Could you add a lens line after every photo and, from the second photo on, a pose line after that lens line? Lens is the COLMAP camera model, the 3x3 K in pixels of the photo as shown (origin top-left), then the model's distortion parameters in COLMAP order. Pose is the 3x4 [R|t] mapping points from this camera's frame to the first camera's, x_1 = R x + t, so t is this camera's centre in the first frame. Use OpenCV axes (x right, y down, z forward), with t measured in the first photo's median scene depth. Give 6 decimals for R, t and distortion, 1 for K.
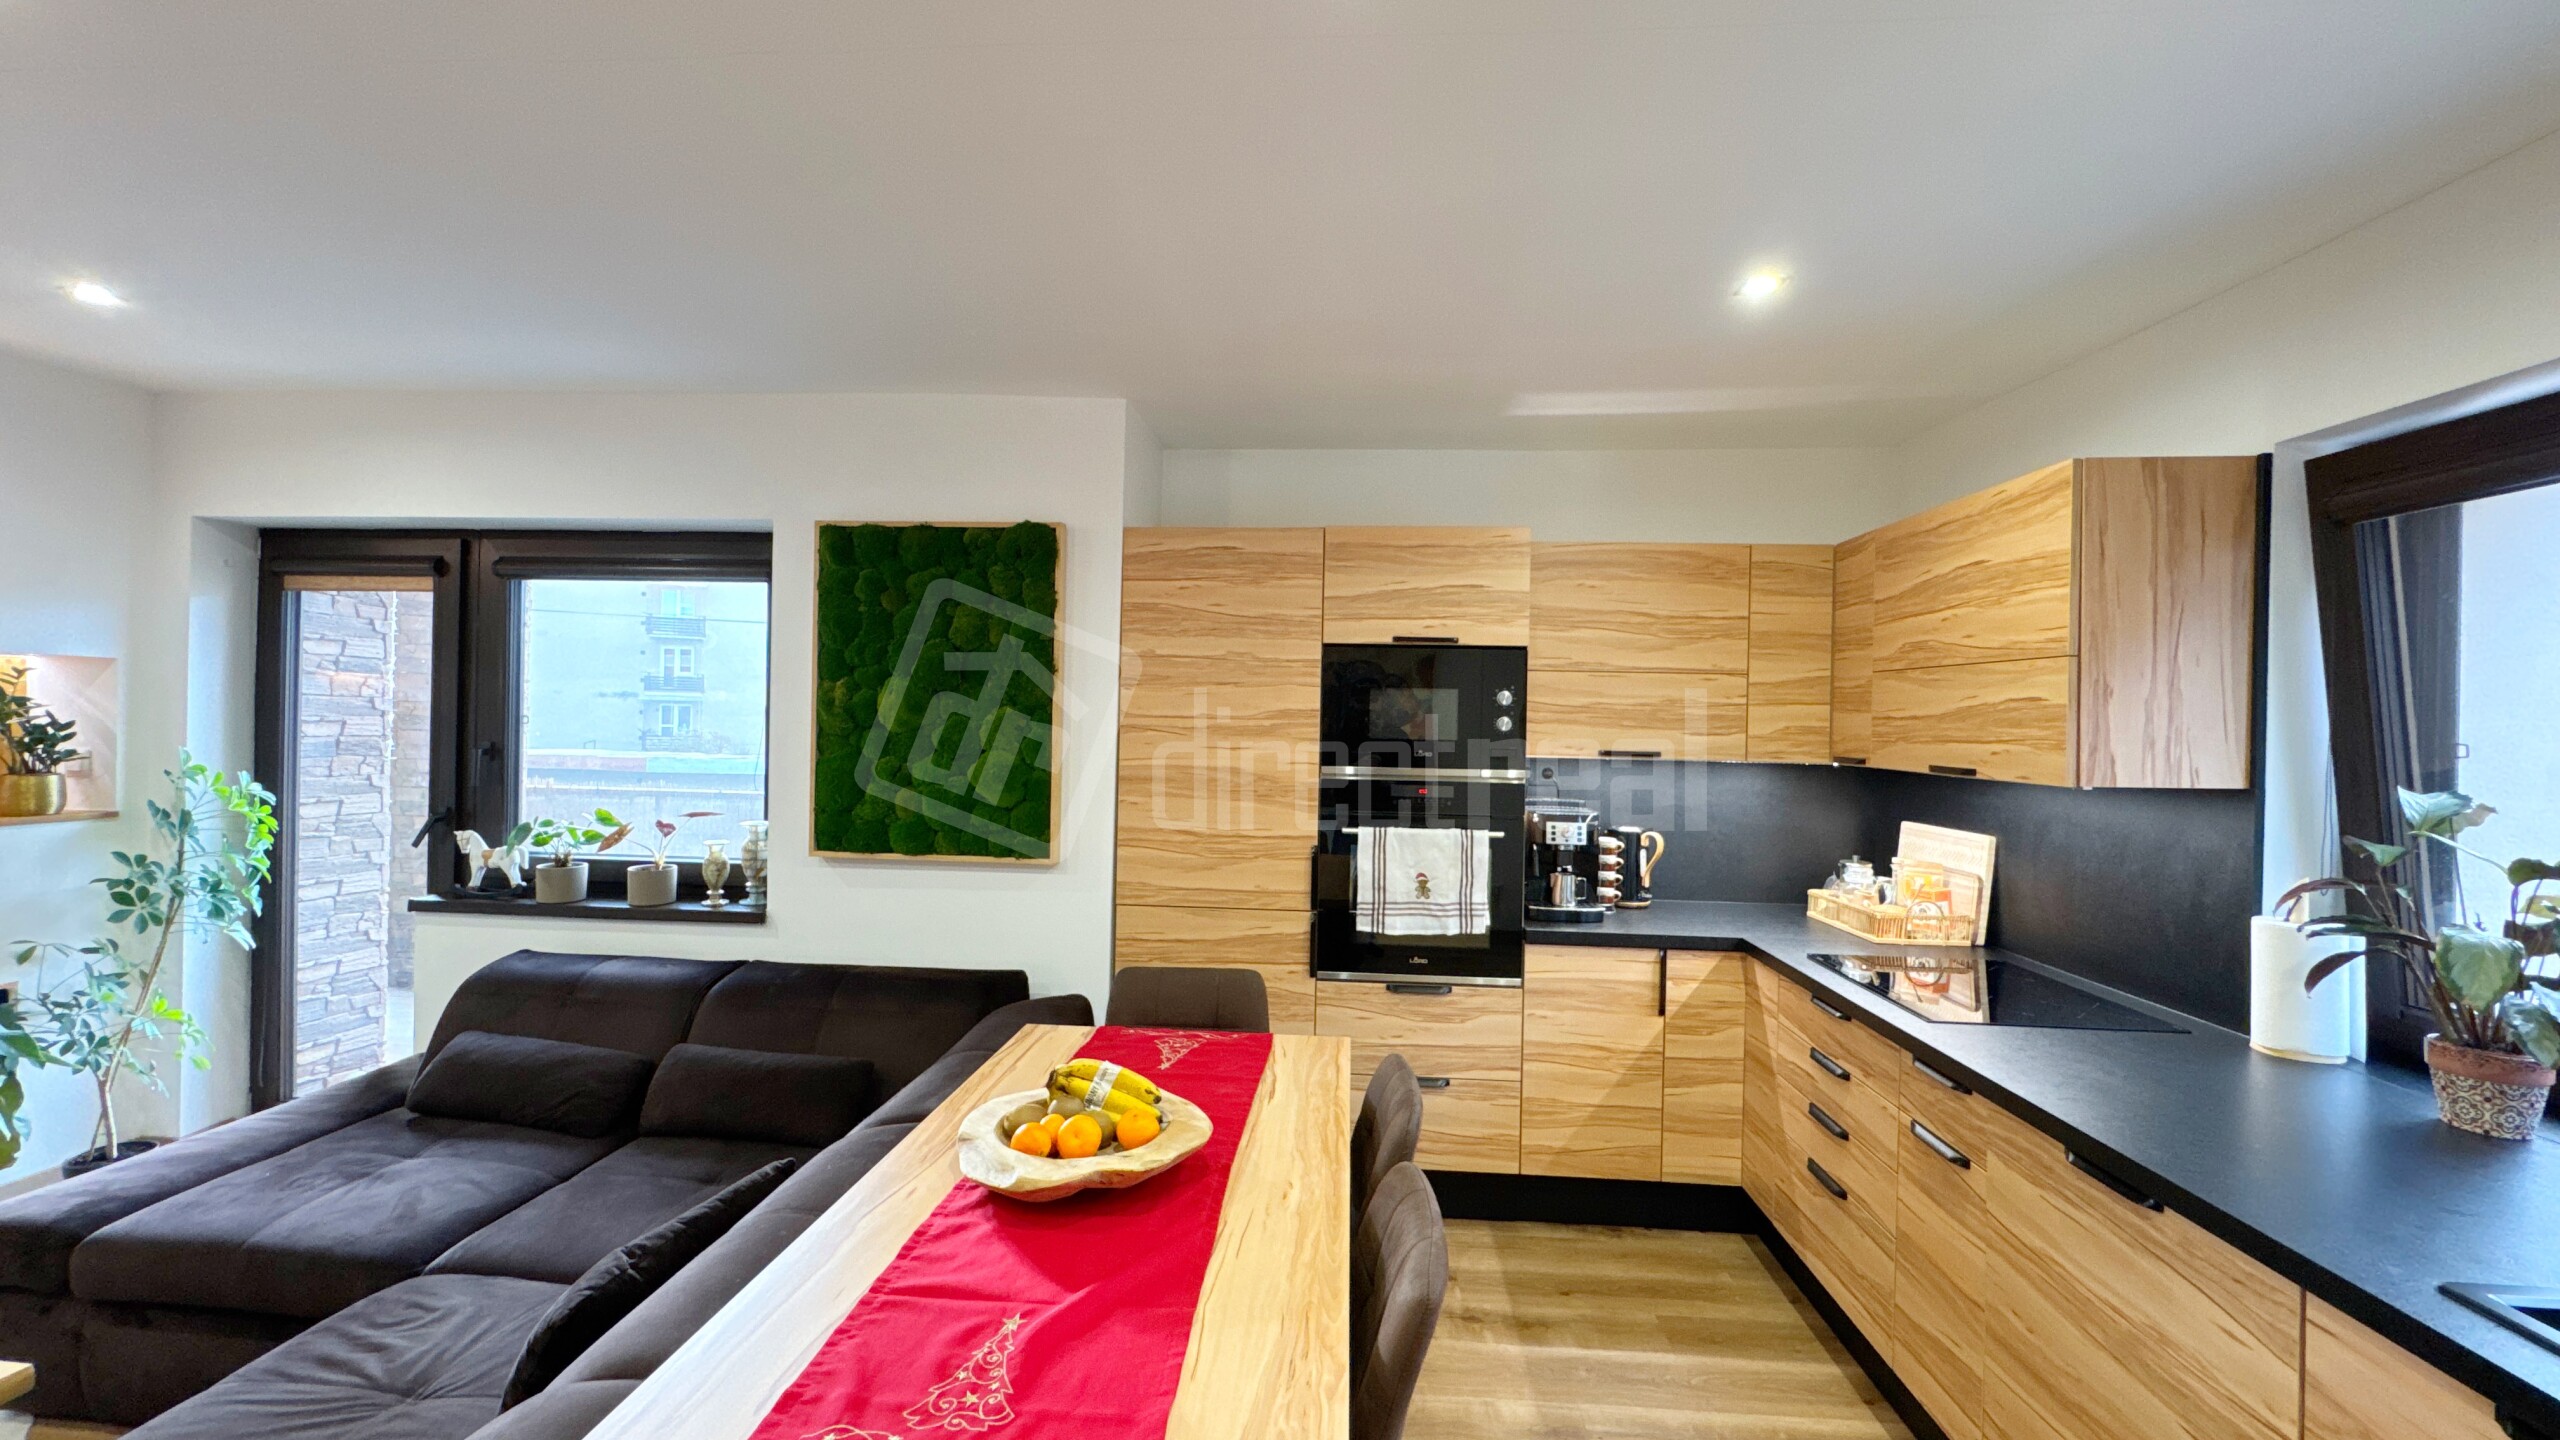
lens RADIAL K [[1024.4, 0, 1278.9], [0, 1024.4, 720.2], [0, 0, 1]] dist [-0.004538, 0.000817]
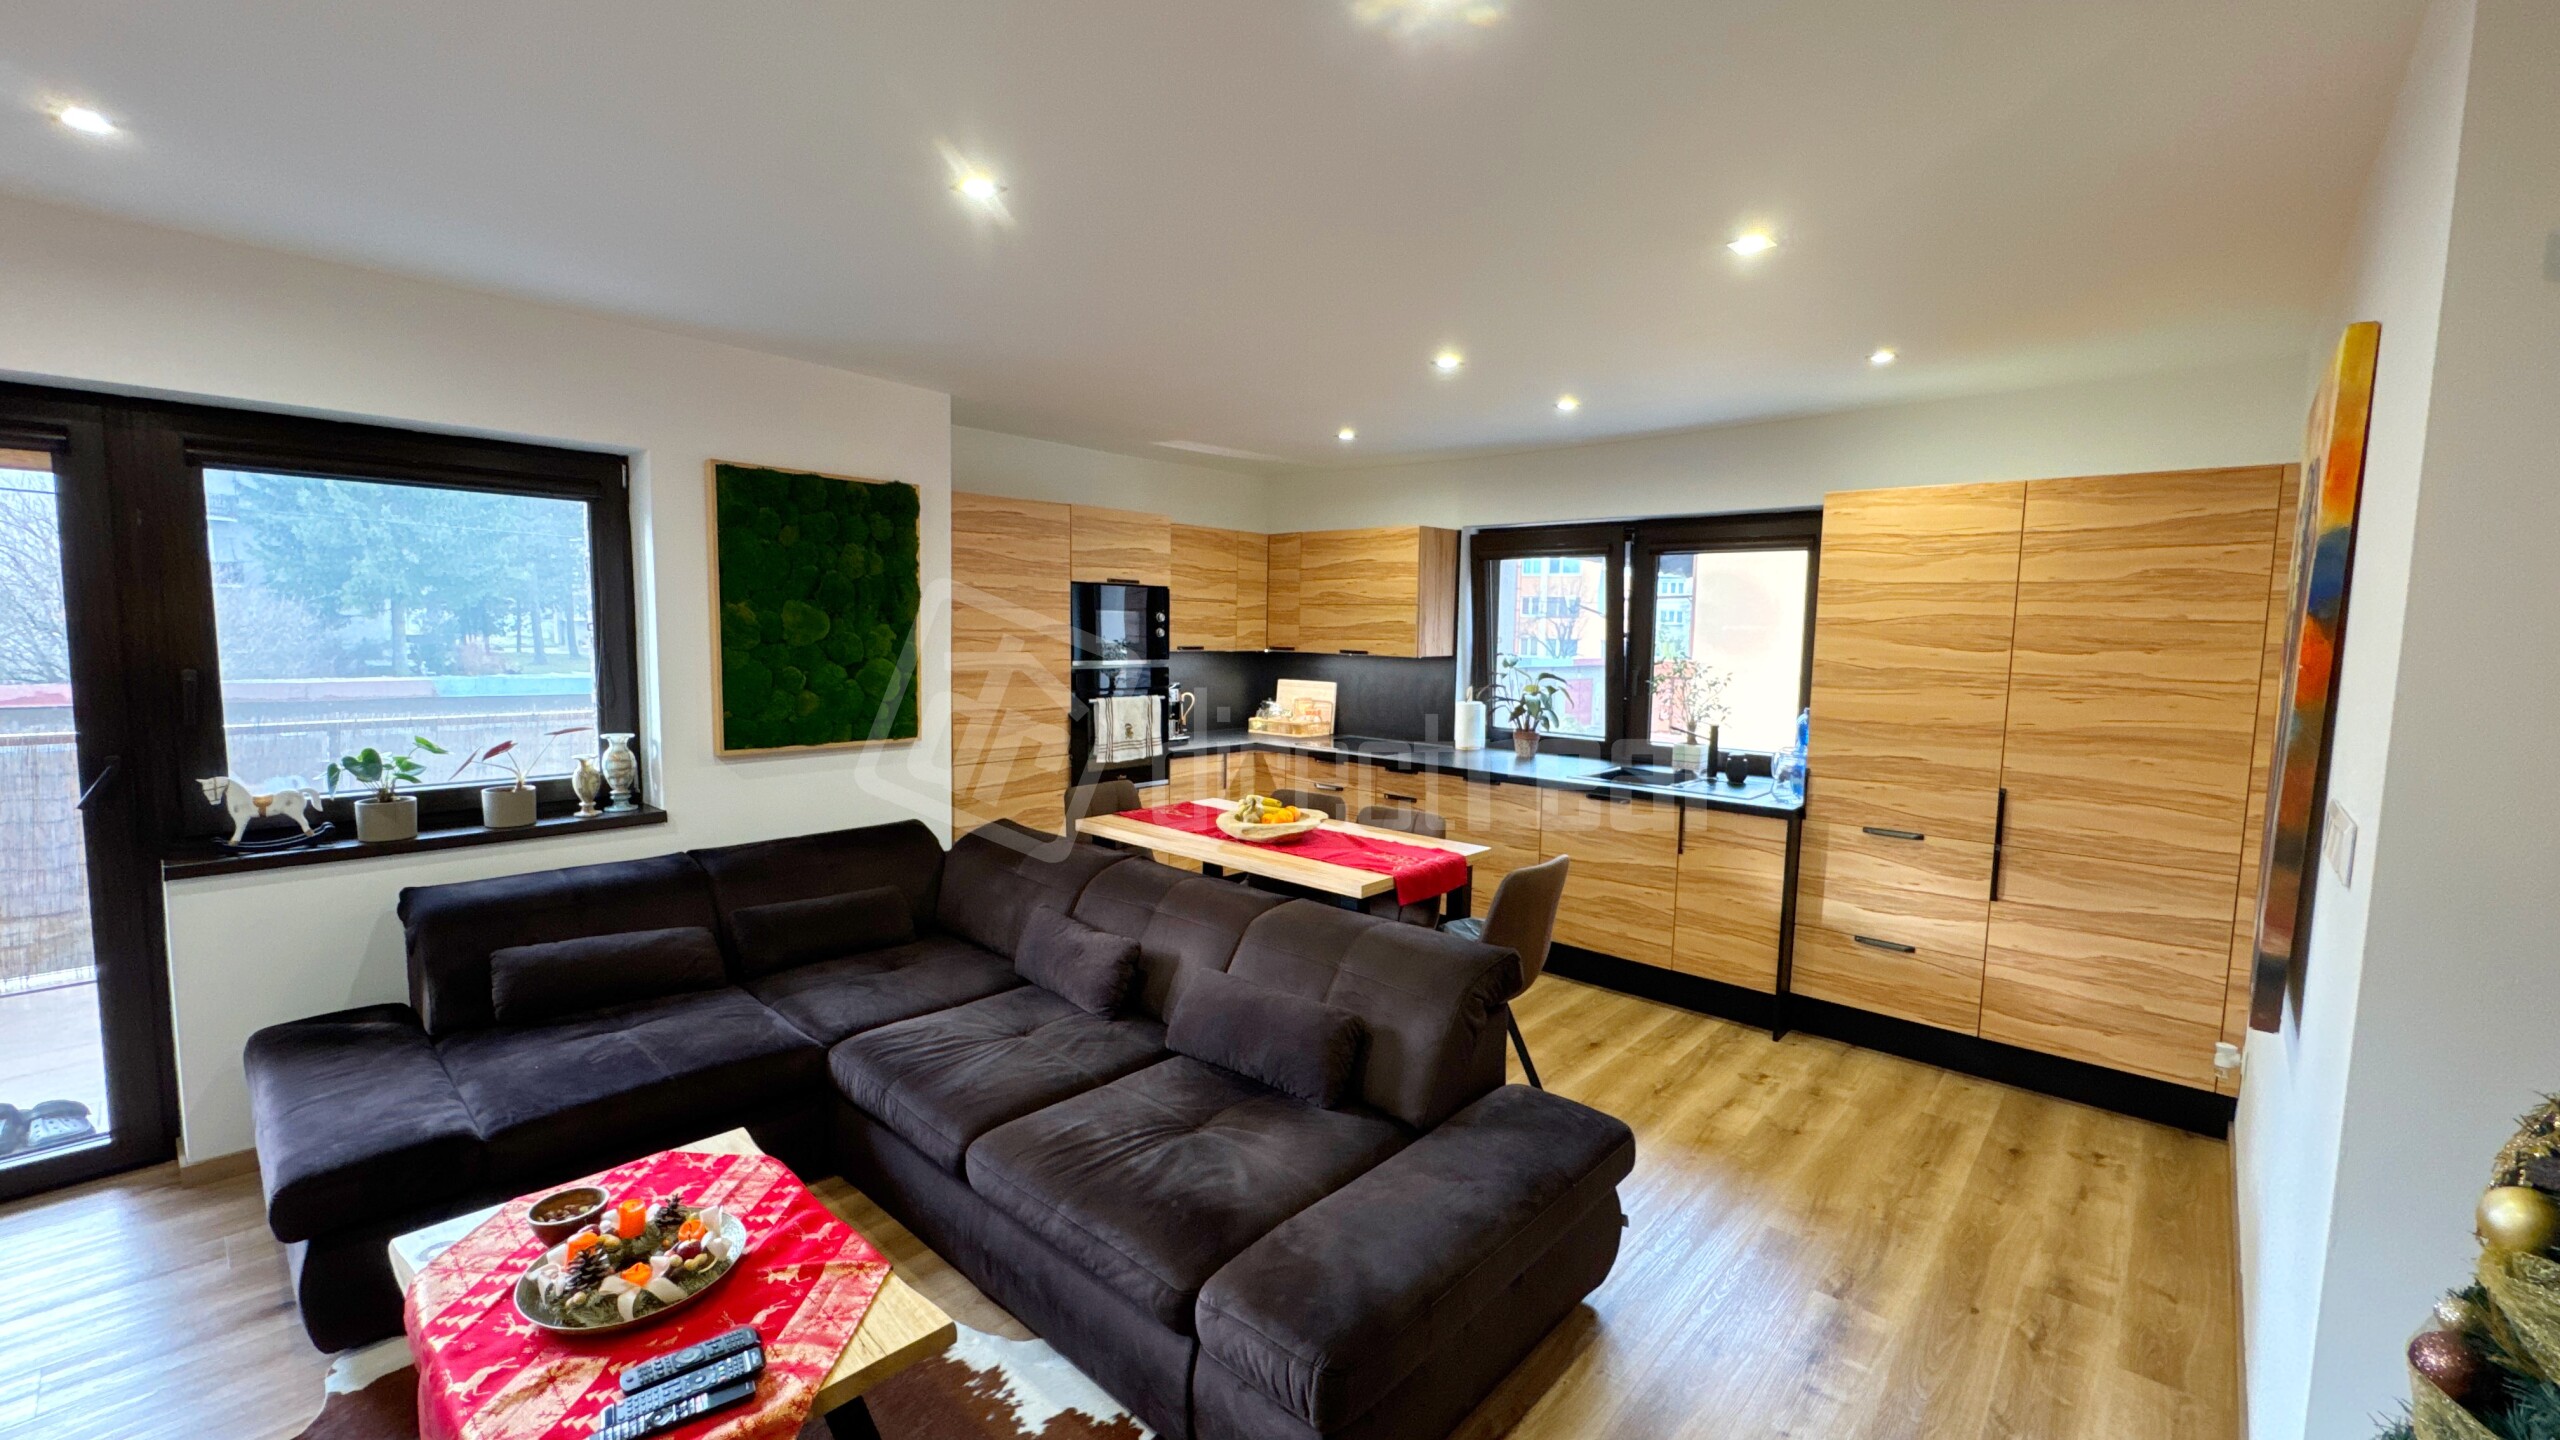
lens RADIAL K [[1024.4, 0, 1280.2], [0, 1024.4, 714.4], [0, 0, 1]] dist [-0.004538, 0.000817]
pose [[0.612982, -0.076617, 0.786373, -0.980163], [-0.004244, 0.994954, 0.100247, -0.031385], [-0.790085, -0.064787, 0.609563, -0.197365]]
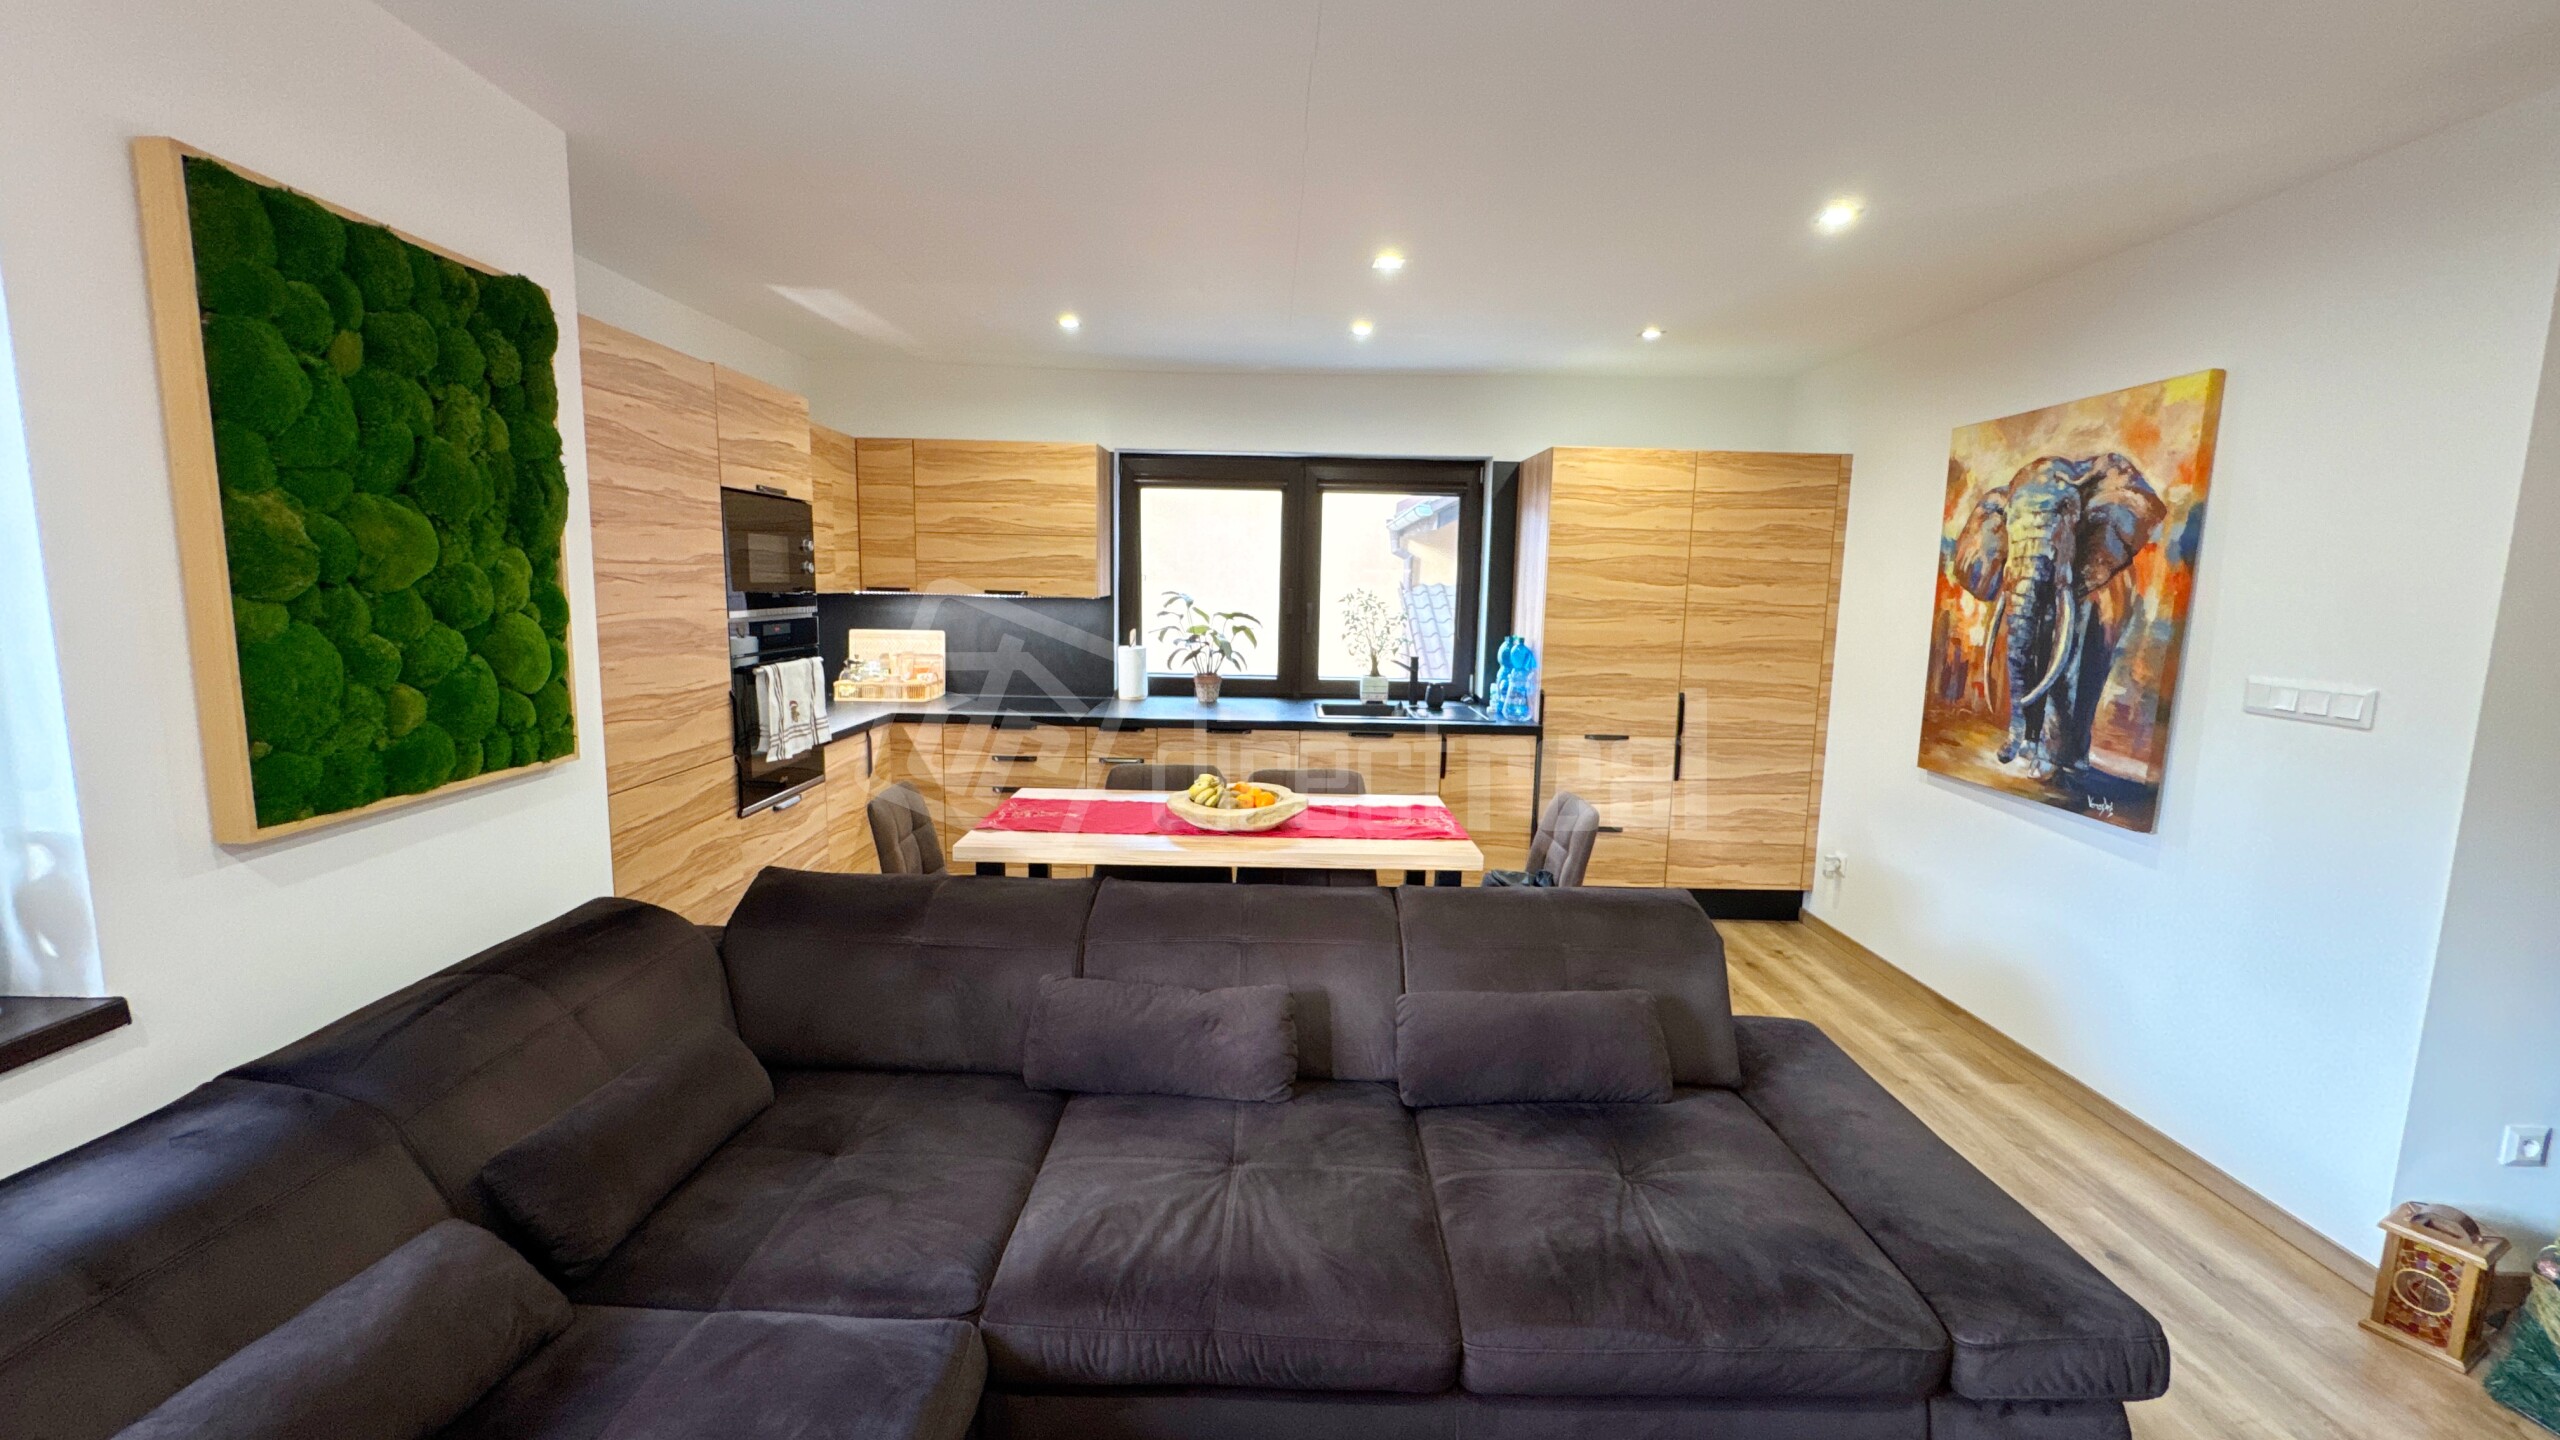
lens RADIAL K [[1024.4, 0, 1279.5], [0, 1024.4, 716.5], [0, 0, 1]] dist [-0.004538, 0.000817]
pose [[-0.081729, -0.153101, 0.984825, -0.994794], [-0.019959, 0.988184, 0.151967, -0.016175], [-0.996455, -0.007236, -0.083819, 0.538943]]
